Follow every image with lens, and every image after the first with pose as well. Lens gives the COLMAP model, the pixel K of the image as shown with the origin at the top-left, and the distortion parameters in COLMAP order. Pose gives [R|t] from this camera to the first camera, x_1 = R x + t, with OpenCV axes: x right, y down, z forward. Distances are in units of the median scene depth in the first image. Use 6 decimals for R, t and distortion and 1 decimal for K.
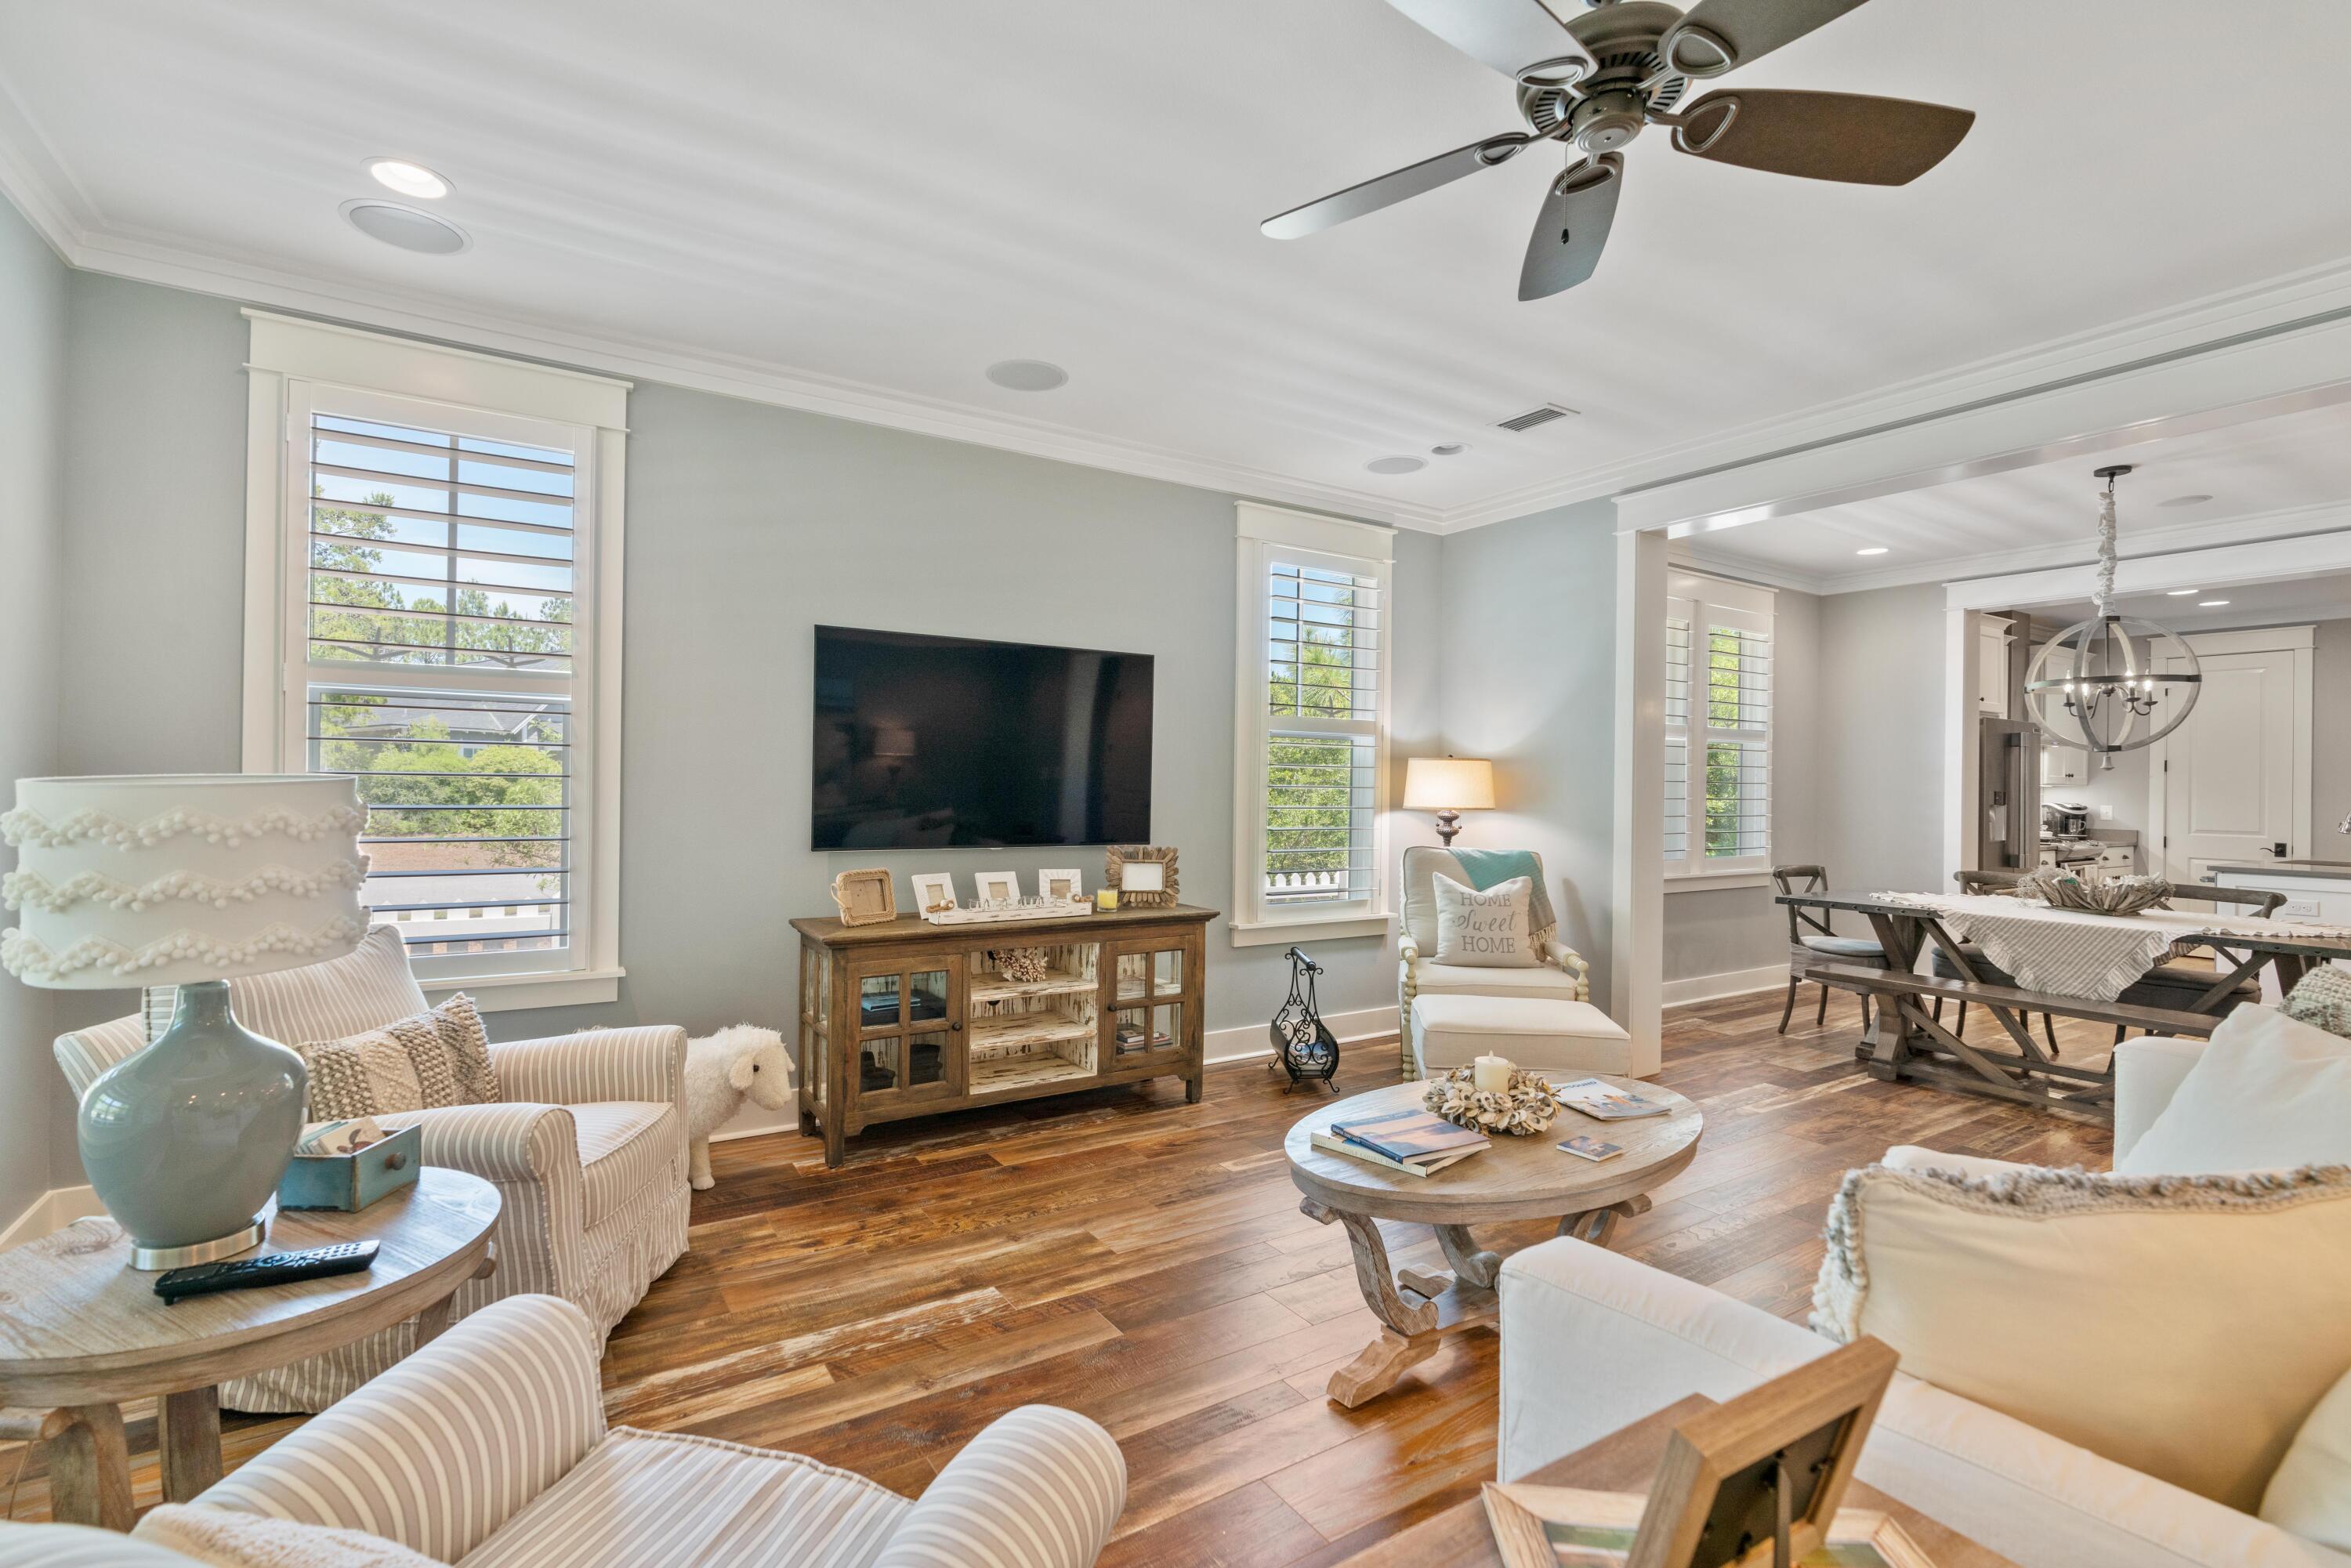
lens RADIAL K [[1053.5, 0, 1165.5], [0, 1053.5, 785.7], [0, 0, 1]] dist [-0.008139, 0.000340]
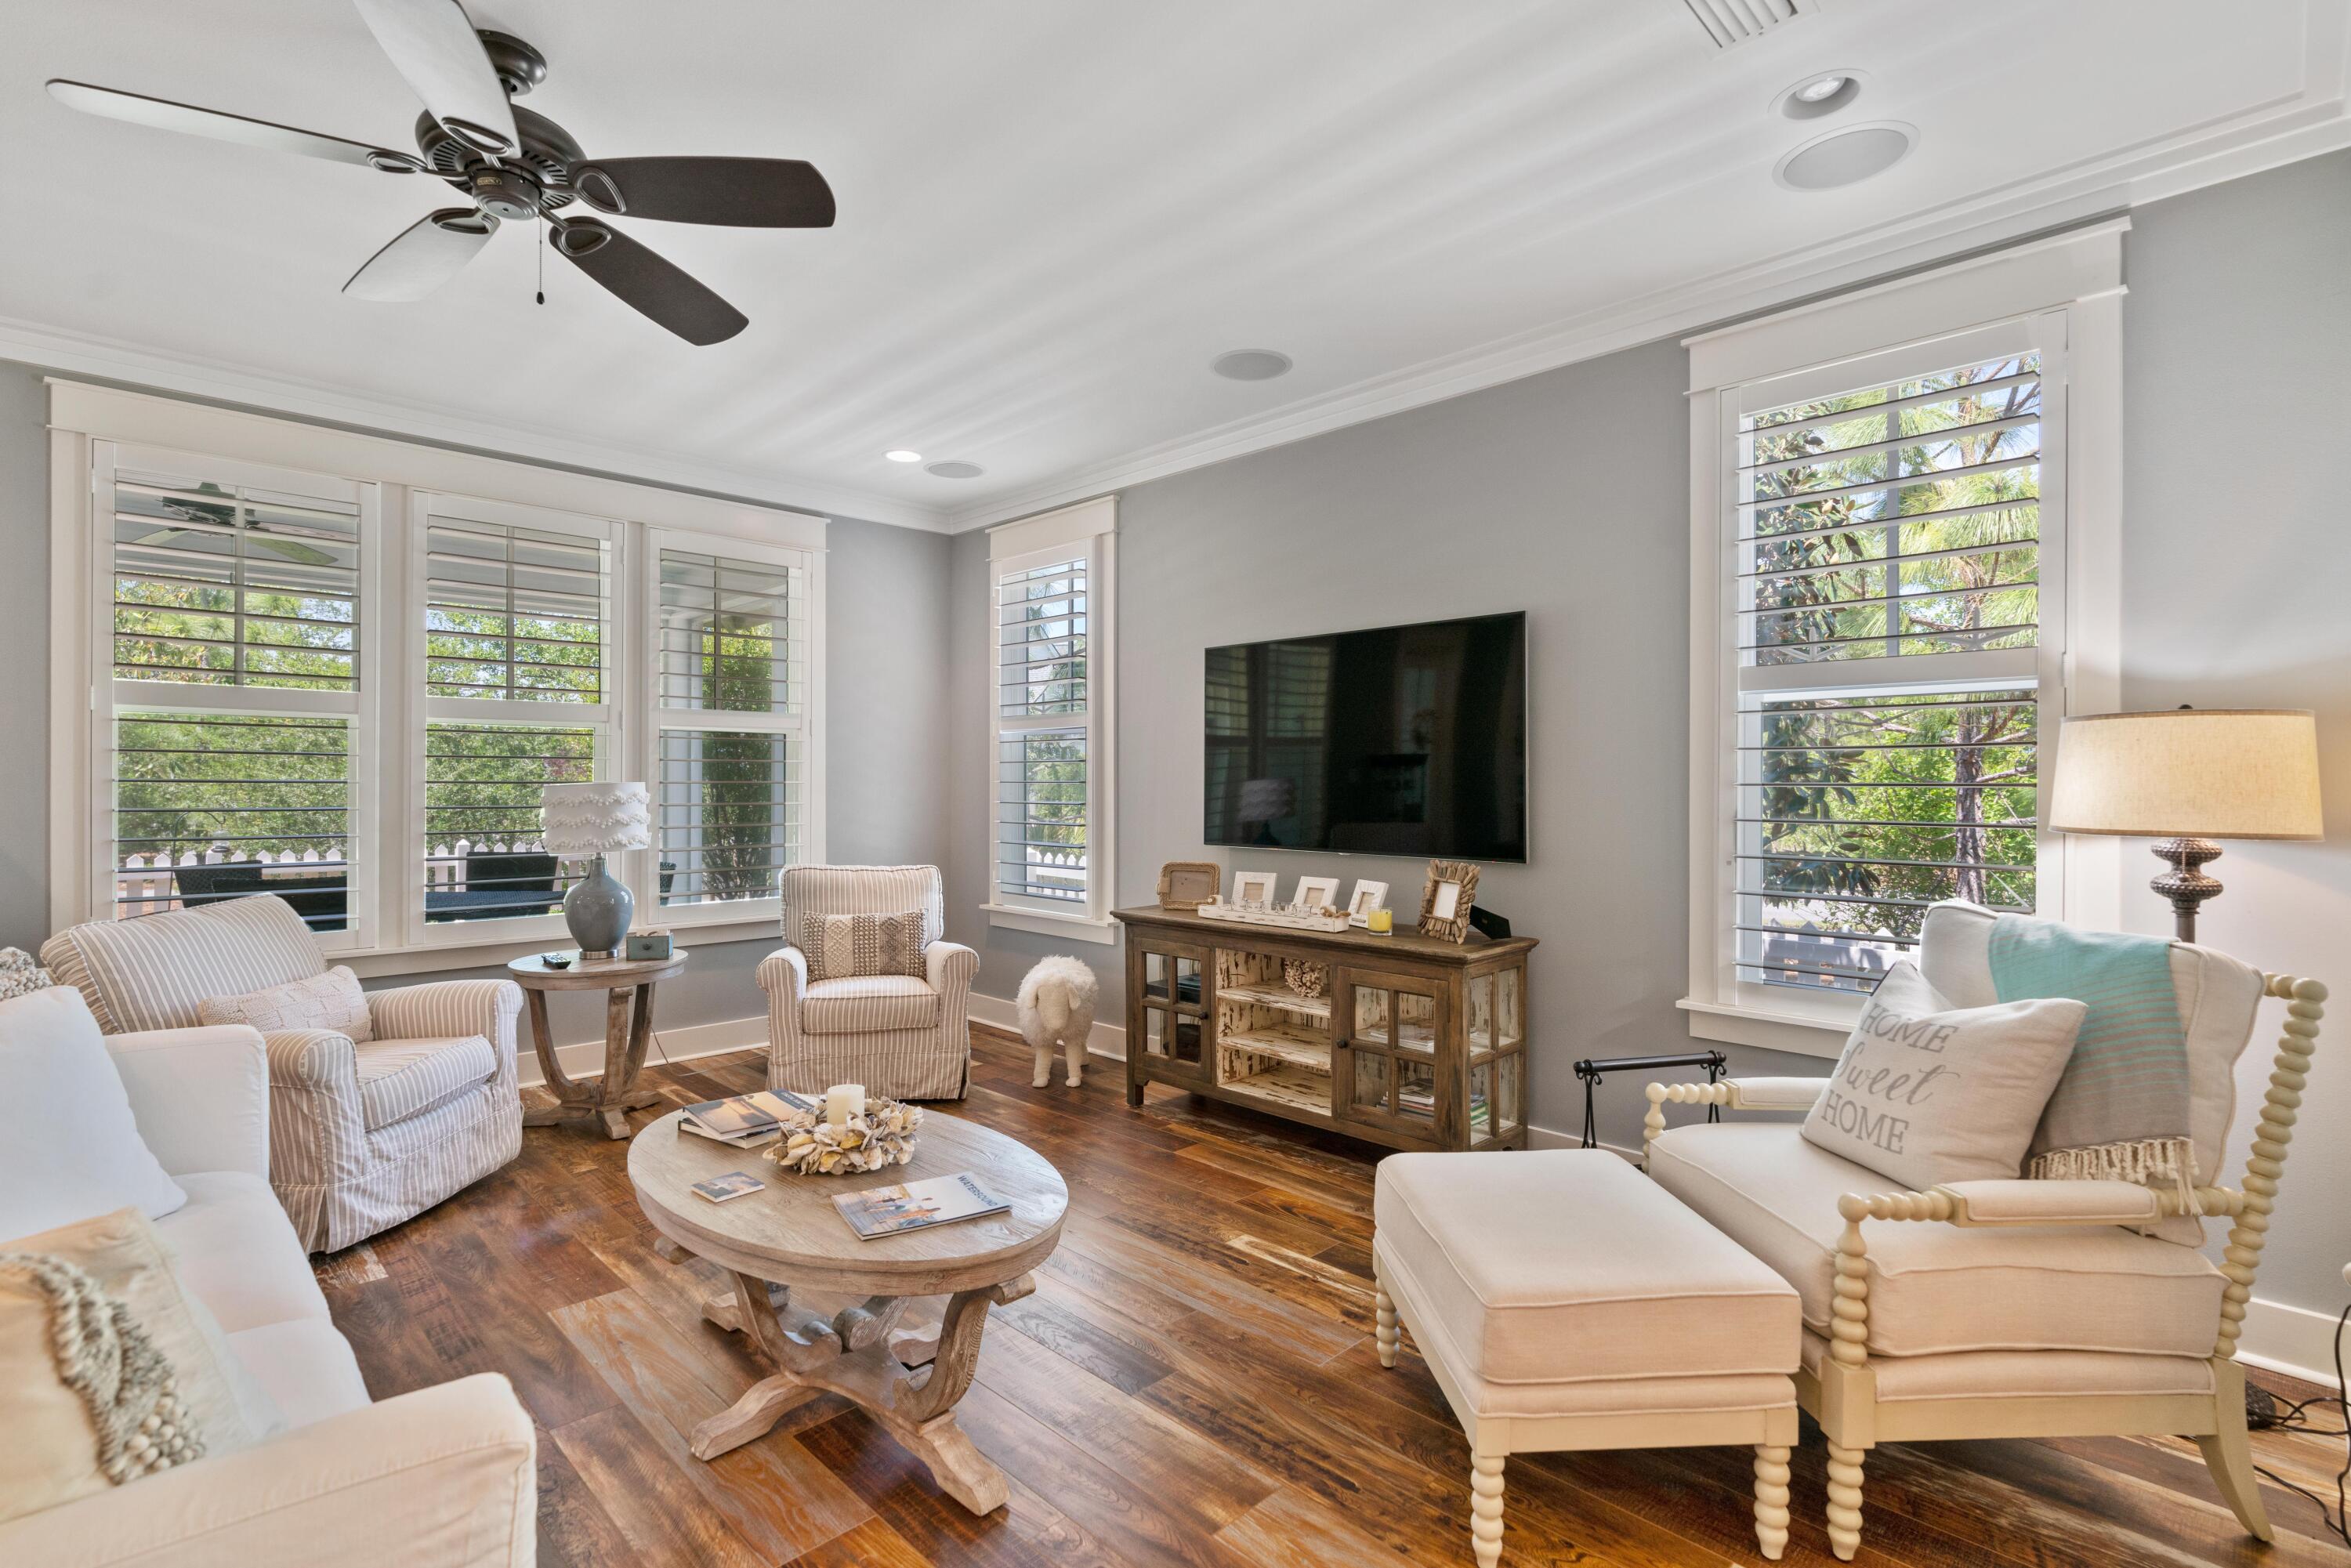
lens RADIAL K [[1103.5, 0, 1166.7], [0, 1103.5, 784.8], [0, 0, 1]] dist [0.001437, 0.000290]
pose [[0.213196, -0.011145, -0.976946, 0.809955], [-0.000167, 0.999935, -0.011444, 0.010013], [0.977010, 0.002603, 0.213180, 0.674938]]
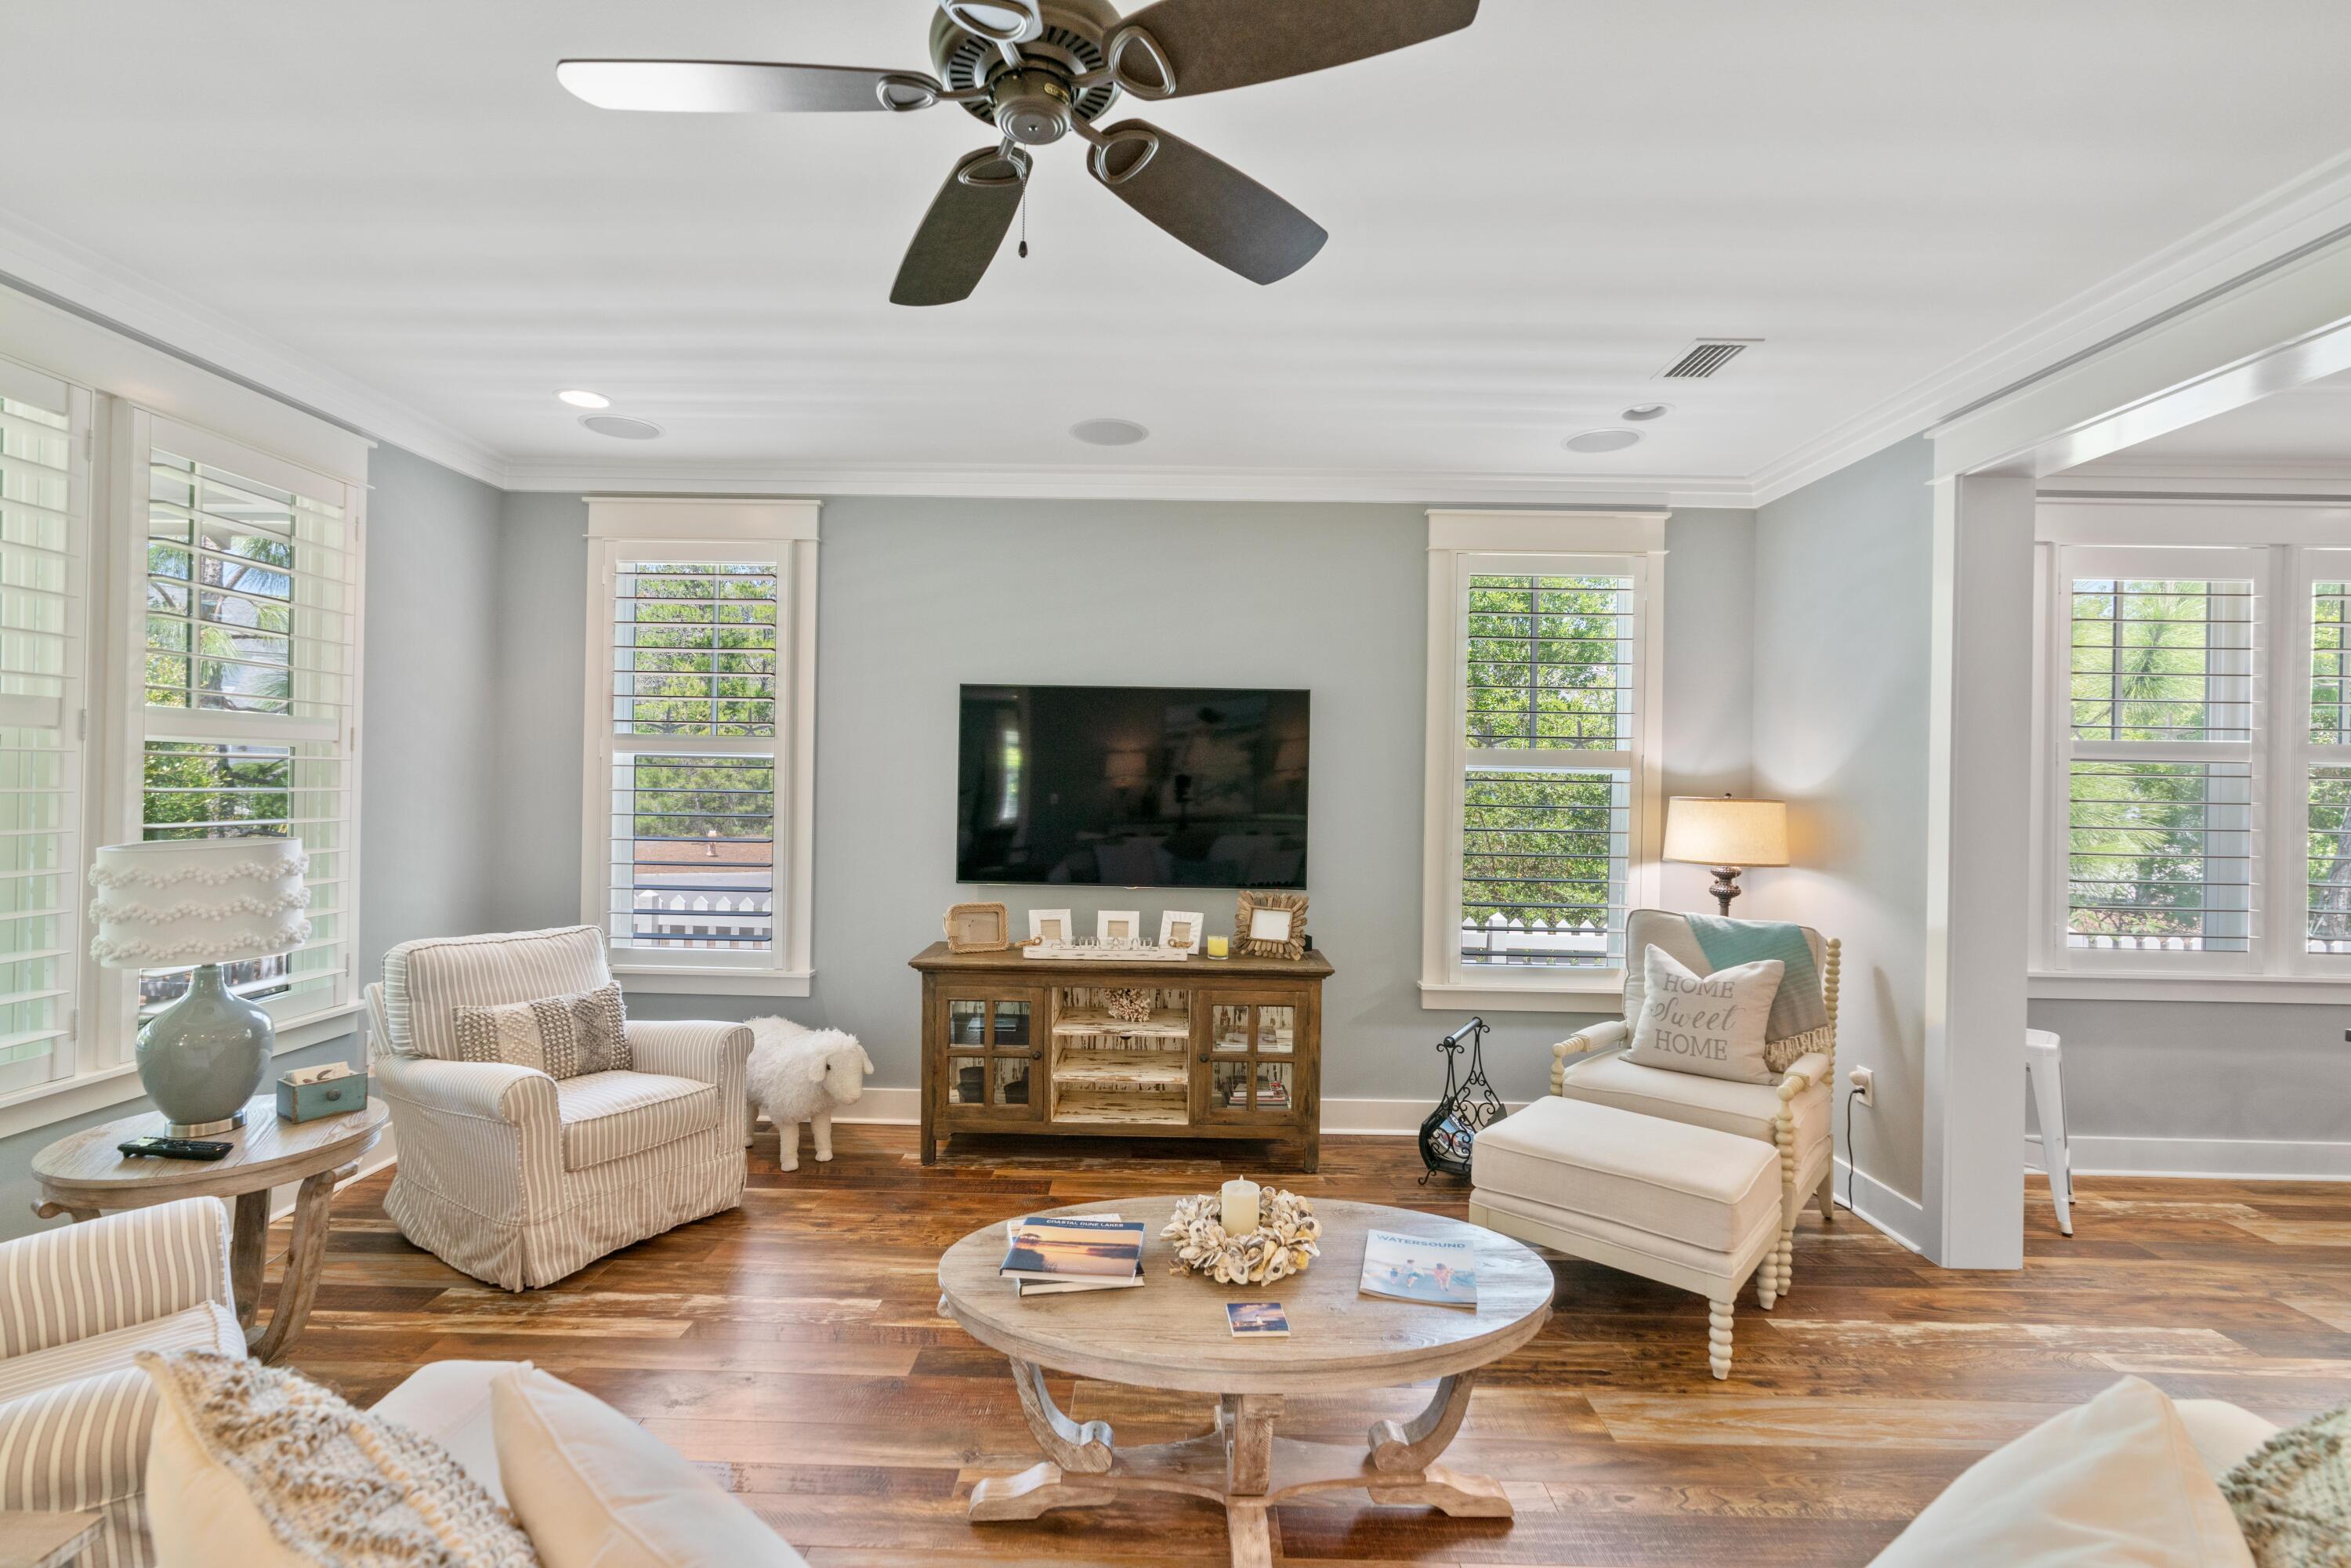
lens RADIAL K [[1053.5, 0, 1165.5], [0, 1053.5, 785.7], [0, 0, 1]] dist [-0.008139, 0.000340]
pose [[0.838509, 0.001524, -0.544886, 0.455905], [-0.006744, 0.999949, -0.007583, -0.034574], [0.544847, 0.010033, 0.838476, 0.161310]]
